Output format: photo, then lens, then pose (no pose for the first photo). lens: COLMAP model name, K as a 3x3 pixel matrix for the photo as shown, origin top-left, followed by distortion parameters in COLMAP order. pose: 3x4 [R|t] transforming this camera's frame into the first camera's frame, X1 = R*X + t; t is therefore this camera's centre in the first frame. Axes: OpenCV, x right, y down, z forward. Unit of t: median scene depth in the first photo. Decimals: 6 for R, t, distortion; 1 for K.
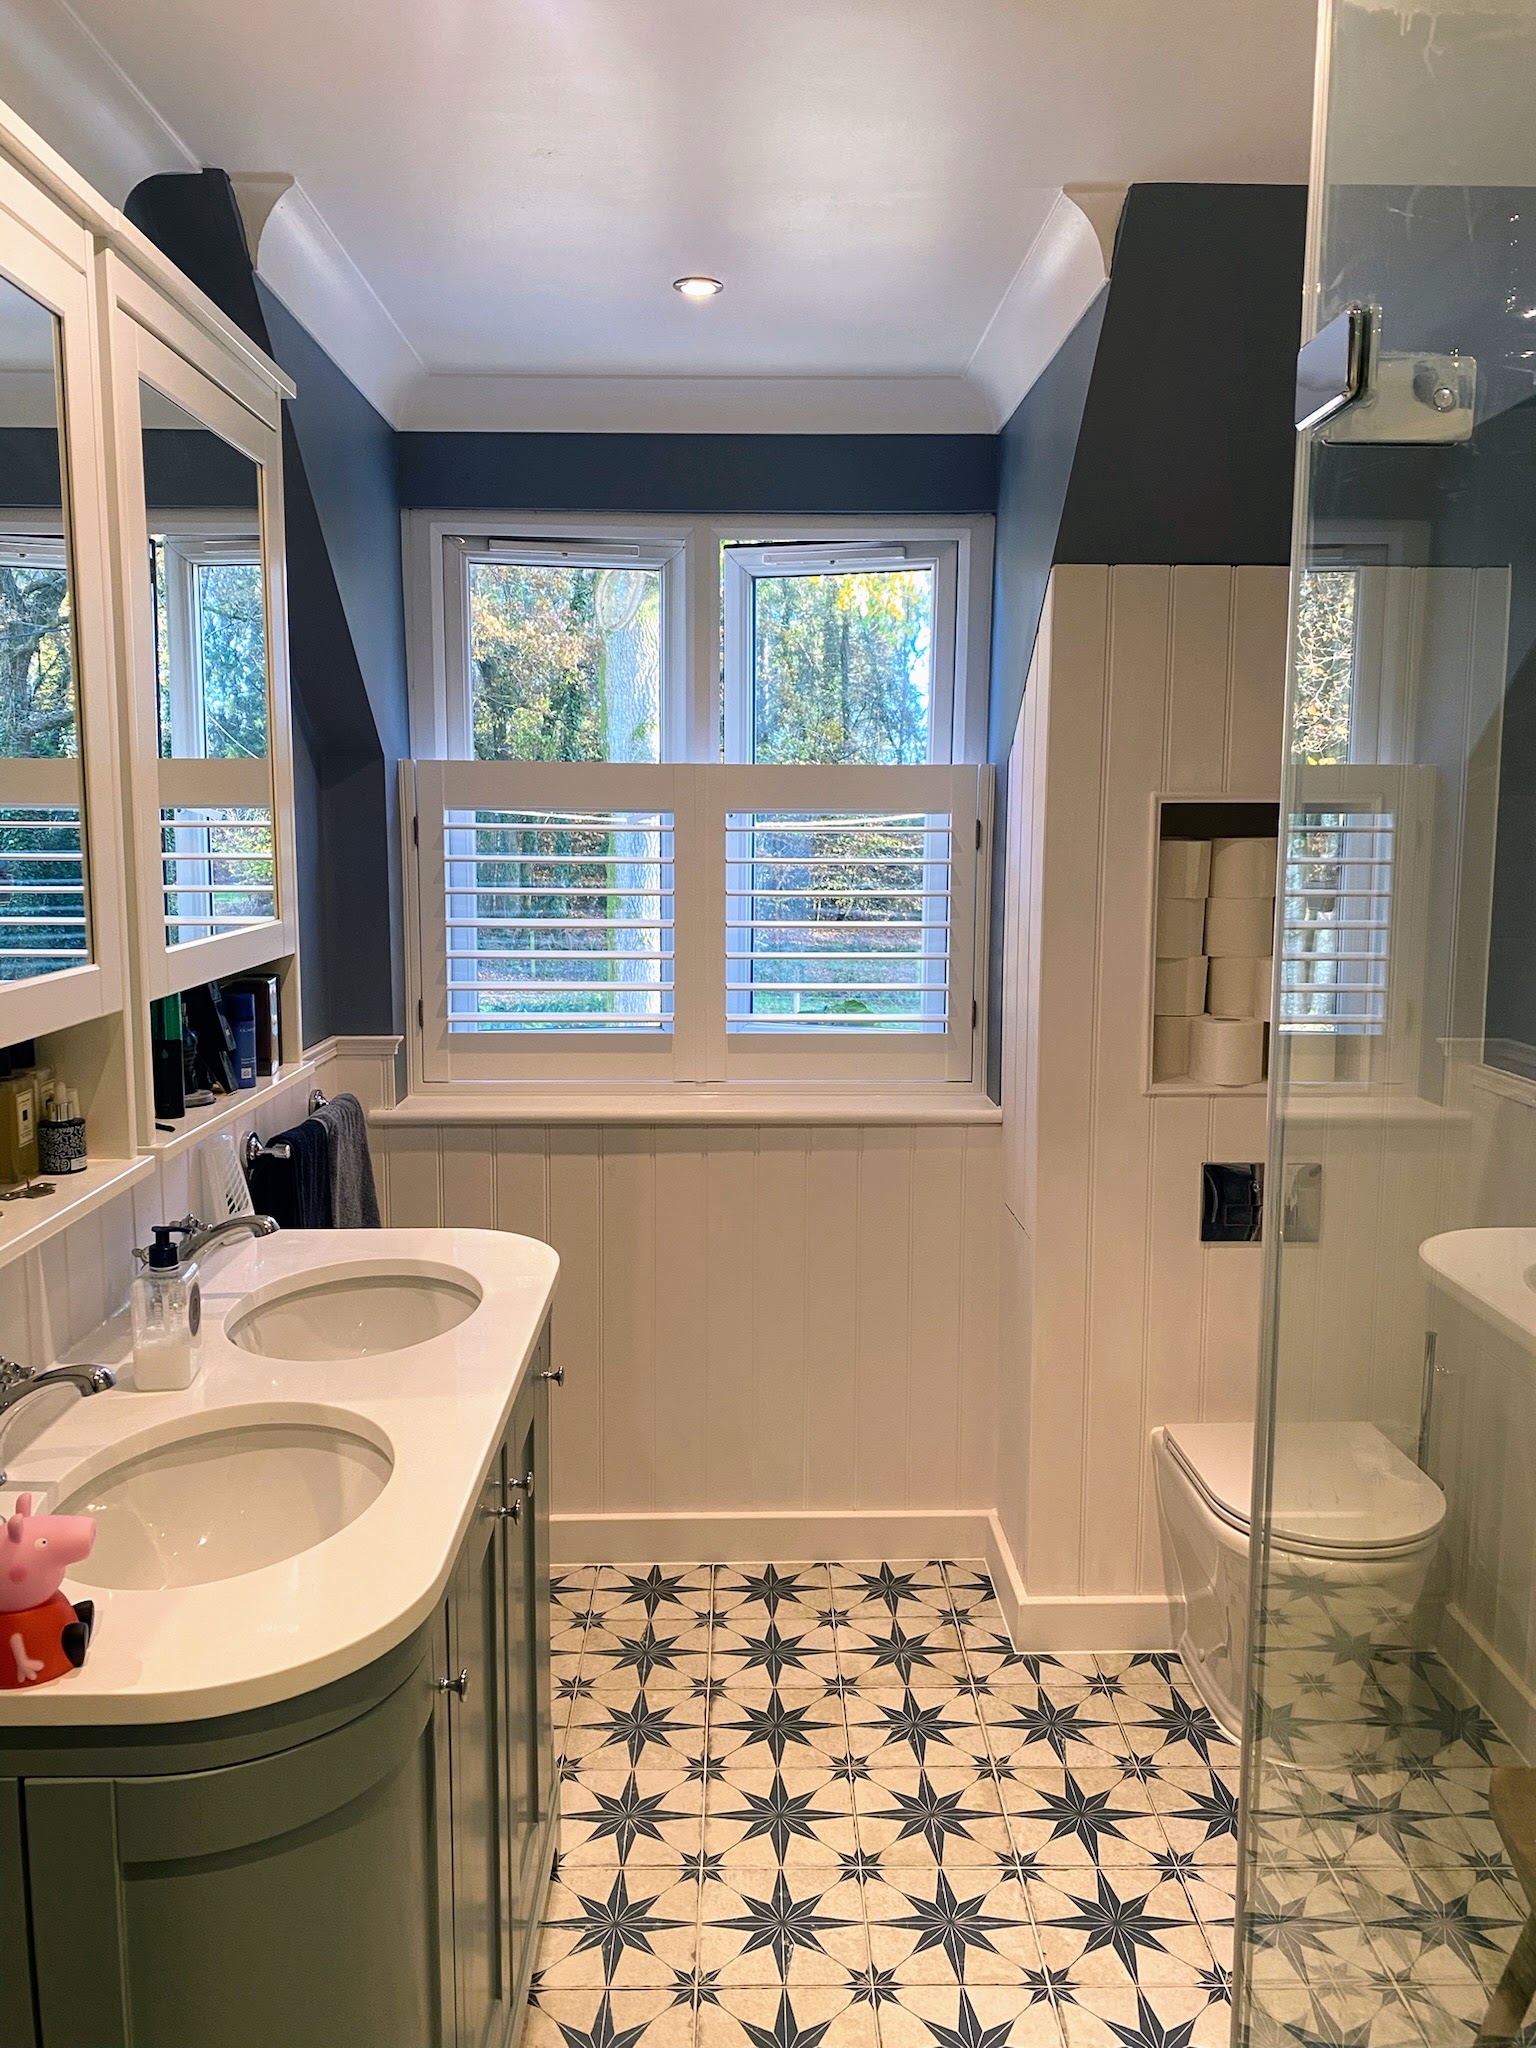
lens RADIAL K [[1574.8, 0, 768.0], [0, 1574.8, 1024.0], [0, 0, 1]] dist [0.130025, -0.000427]
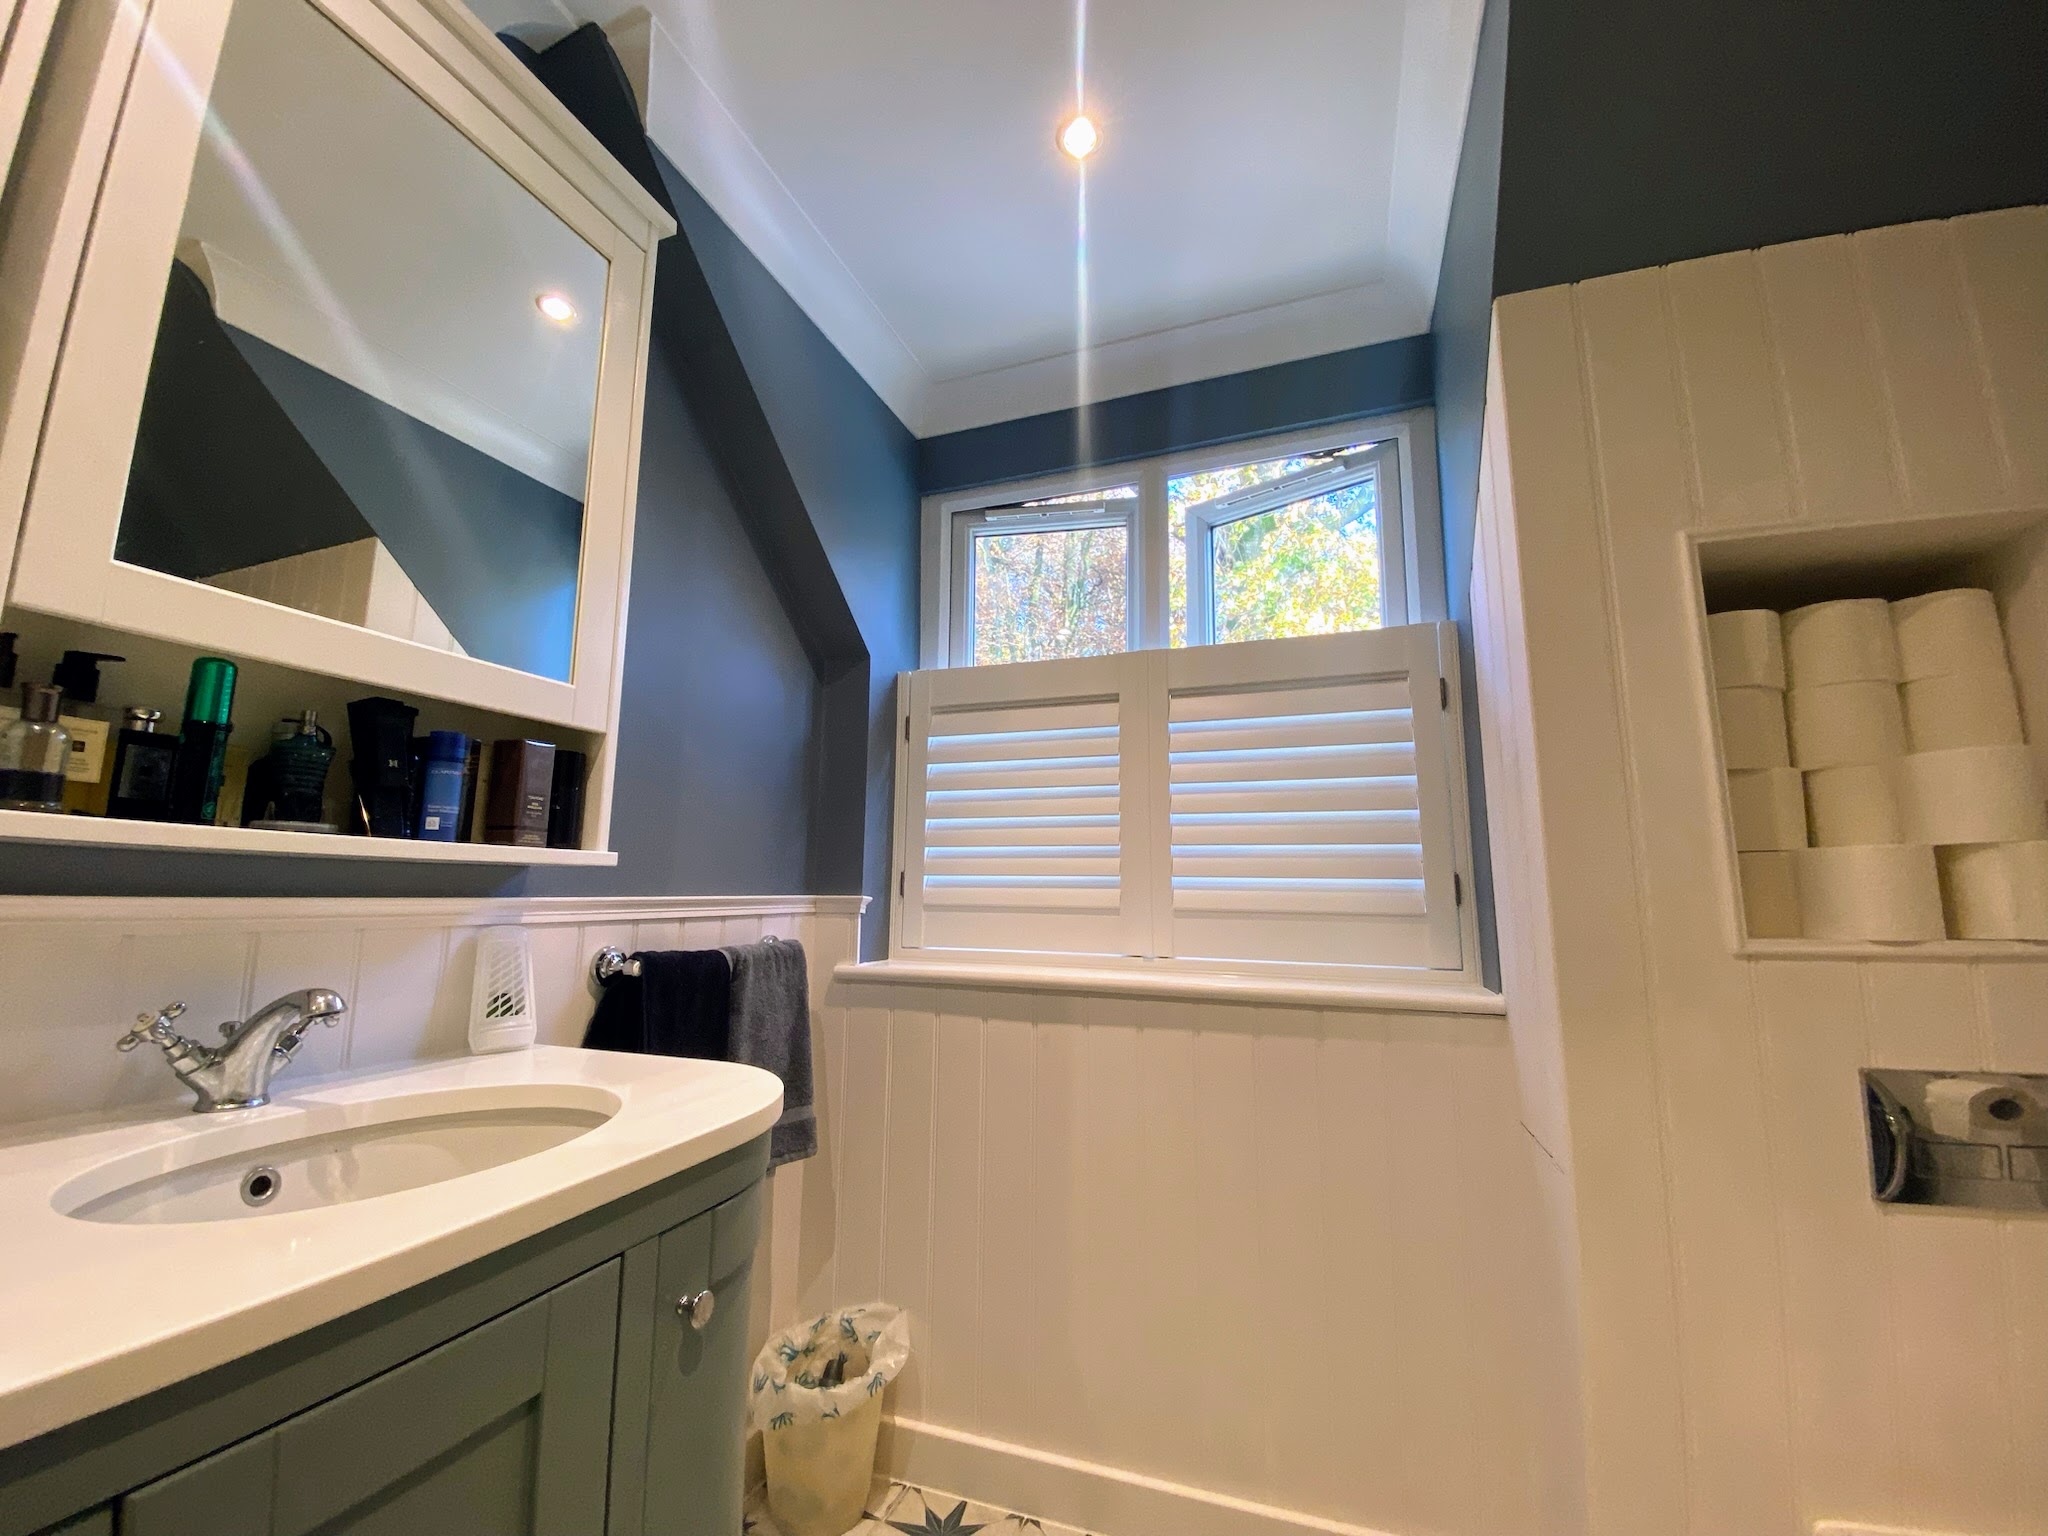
lens RADIAL K [[827.5, 0, 1016.7], [0, 827.5, 781.9], [0, 0, 1]] dist [0.001320, -0.000075]
pose [[0.929689, -0.051159, -0.364776, 0.077505], [-0.051345, 0.962640, -0.265871, 0.076343], [0.364750, 0.265907, 0.892329, 0.506863]]
